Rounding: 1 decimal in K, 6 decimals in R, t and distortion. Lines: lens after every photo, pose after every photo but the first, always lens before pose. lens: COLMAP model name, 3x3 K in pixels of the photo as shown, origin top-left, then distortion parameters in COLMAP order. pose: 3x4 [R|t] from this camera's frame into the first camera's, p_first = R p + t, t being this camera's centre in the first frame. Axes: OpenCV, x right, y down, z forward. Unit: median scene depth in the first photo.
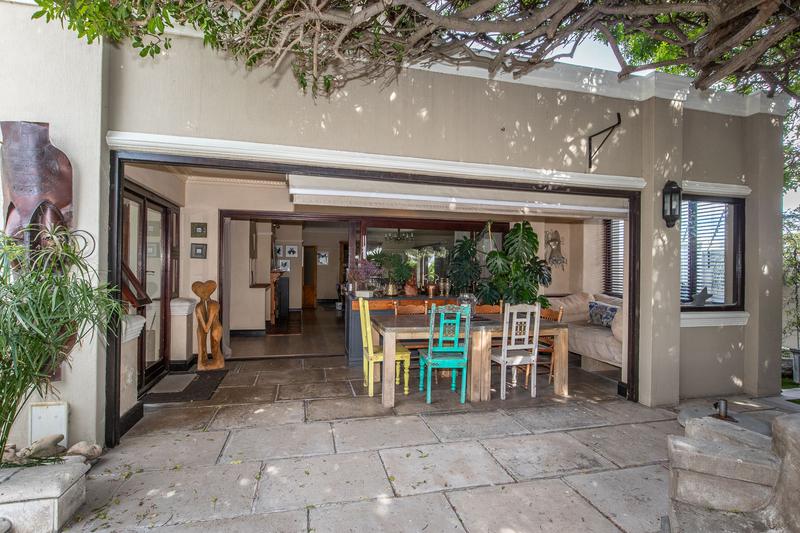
lens RADIAL K [[401.9, 0, 403.7], [0, 401.9, 267.3], [0, 0, 1]] dist [-0.002431, 0.000751]
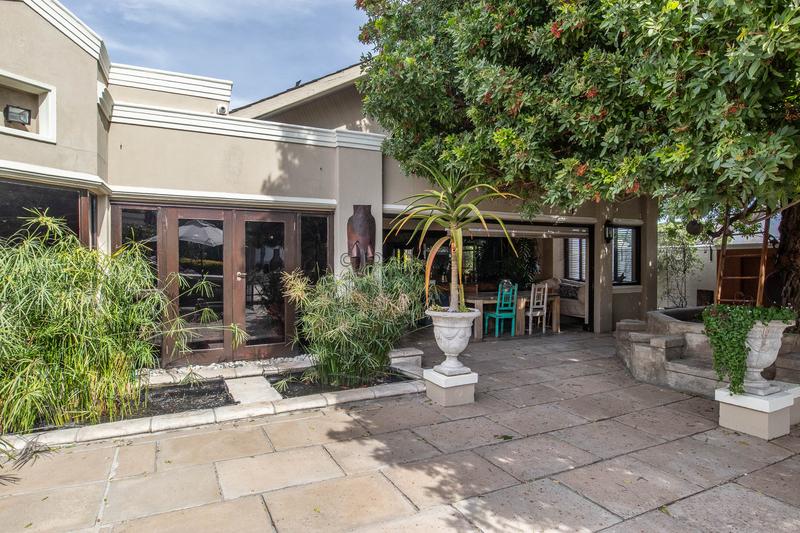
lens RADIAL K [[475.1, 0, 397.7], [0, 475.1, 265.1], [0, 0, 1]] dist [0.002730, 0.000534]
pose [[0.974031, -0.015337, 0.225895, -0.861416], [0.010036, 0.999647, 0.024595, -0.059813], [-0.226192, -0.021689, 0.973841, -1.030134]]
